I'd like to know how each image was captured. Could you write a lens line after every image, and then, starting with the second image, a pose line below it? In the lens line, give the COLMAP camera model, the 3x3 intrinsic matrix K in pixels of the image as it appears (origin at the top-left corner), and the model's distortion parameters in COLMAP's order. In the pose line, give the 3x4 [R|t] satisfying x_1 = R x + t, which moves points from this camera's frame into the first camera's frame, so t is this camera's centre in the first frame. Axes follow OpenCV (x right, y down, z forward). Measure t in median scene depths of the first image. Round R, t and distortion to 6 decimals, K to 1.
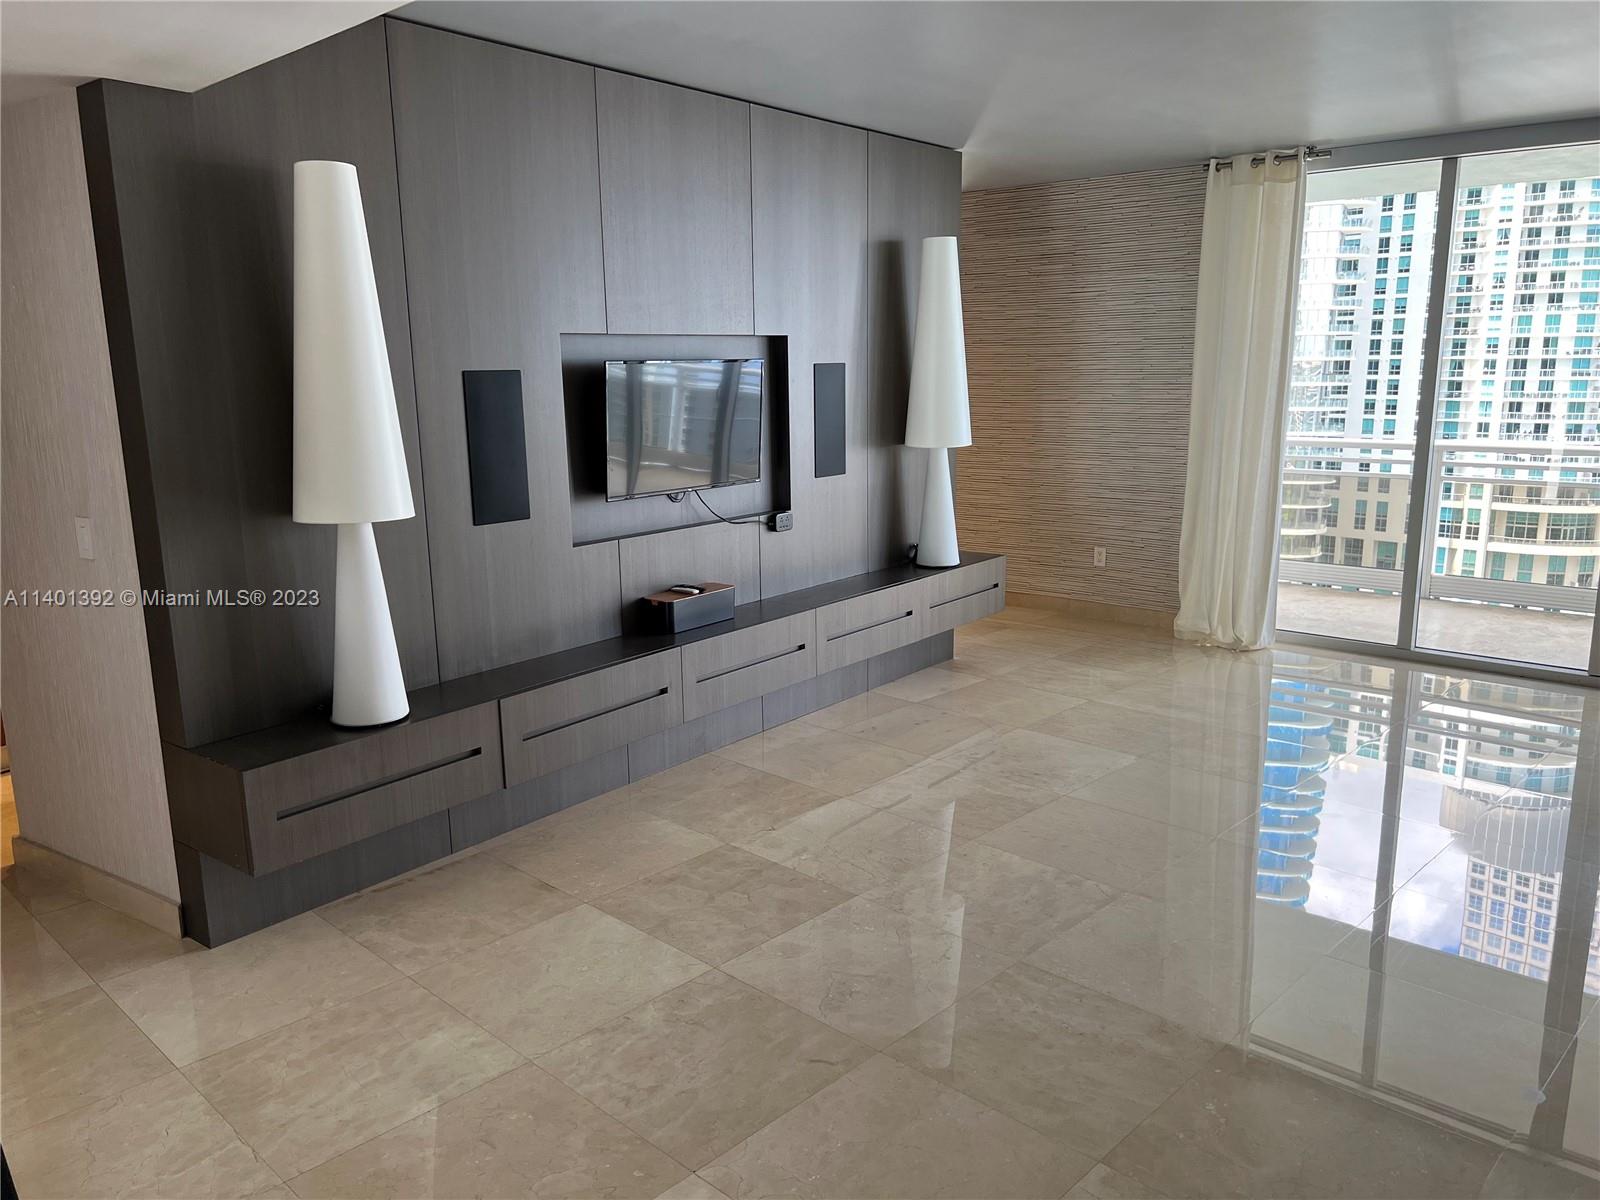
lens RADIAL K [[1191.6, 0, 800.0], [0, 1191.6, 600.0], [0, 0, 1]] dist [0.054522, -0.060531]
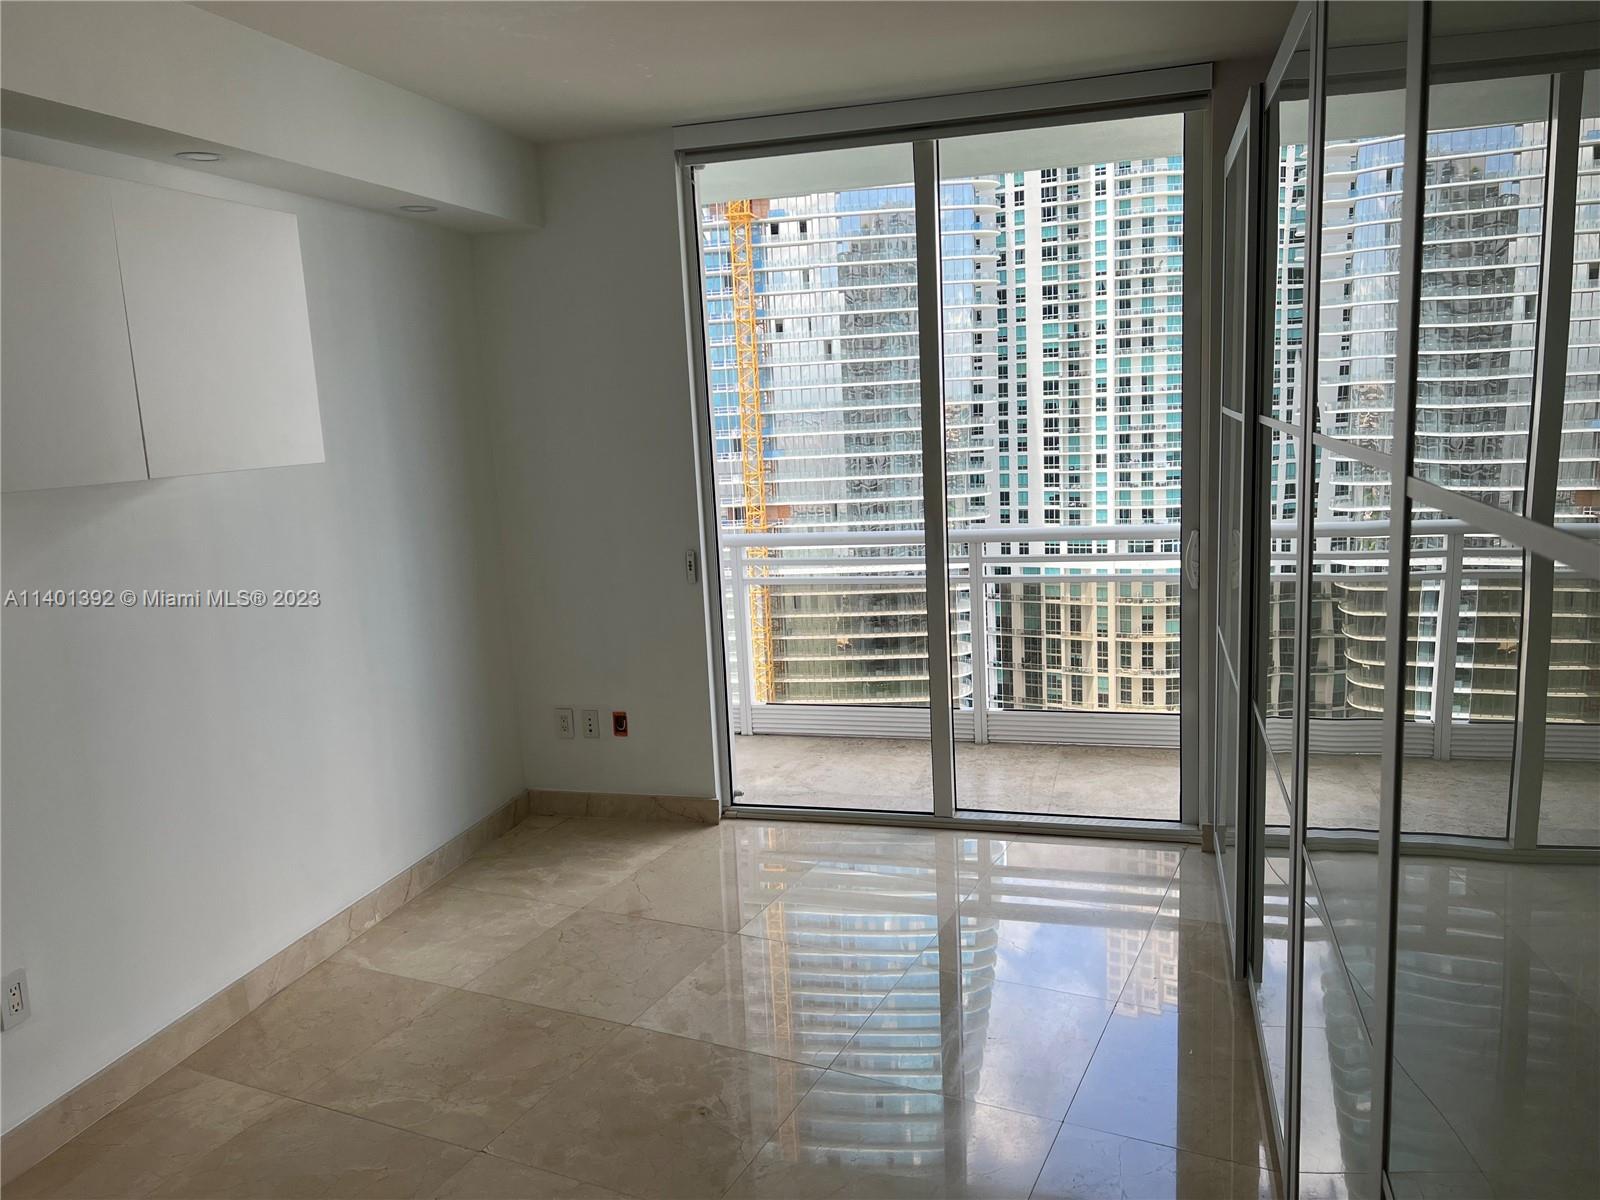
lens RADIAL K [[1184.1, 0, 807.2], [0, 1184.1, 590.7], [0, 0, 1]] dist [0.086240, -0.126048]
pose [[0.963066, -0.075961, 0.258330, 0.301779], [0.088811, 0.995307, -0.038423, -0.086080], [-0.254199, 0.059946, 0.965292, 0.388192]]
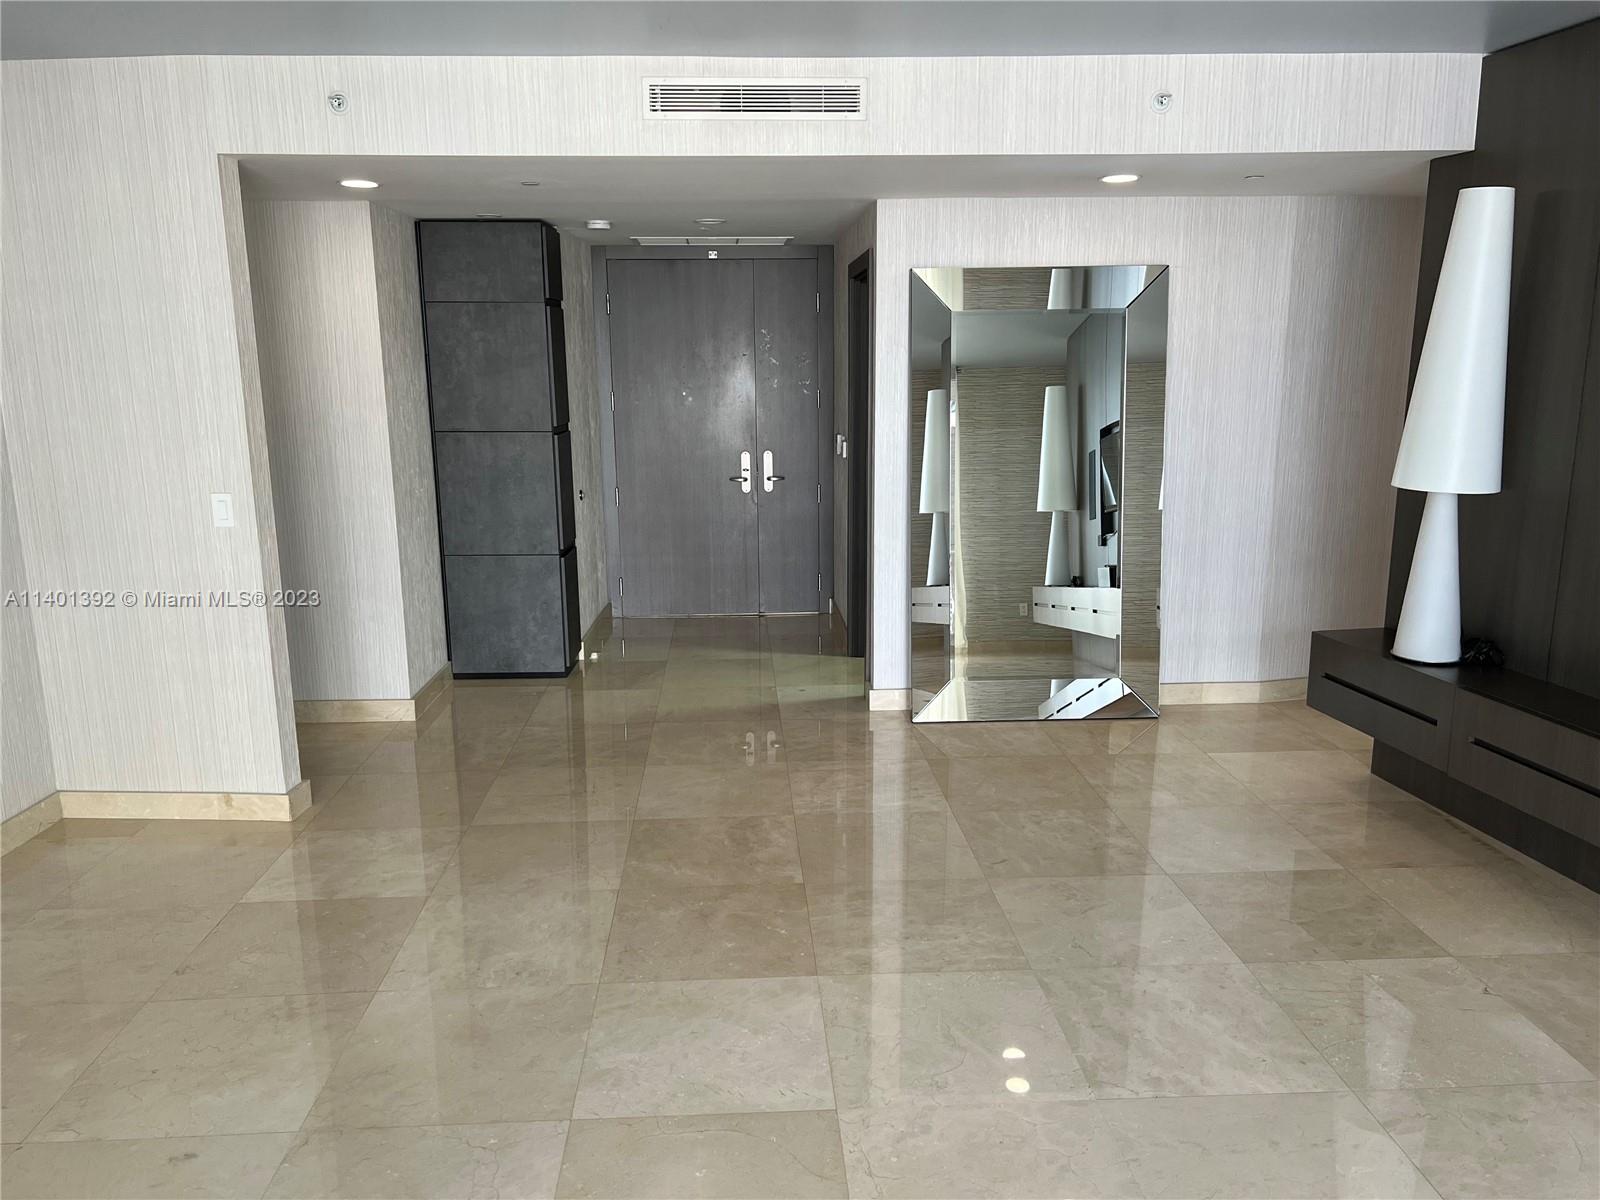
lens RADIAL K [[1191.6, 0, 800.0], [0, 1191.6, 600.0], [0, 0, 1]] dist [0.054522, -0.060531]
pose [[-0.672011, 0.168558, -0.721103, 0.575686], [-0.130474, 0.931569, 0.339346, -0.176368], [0.728957, 0.322129, -0.604032, 0.797496]]
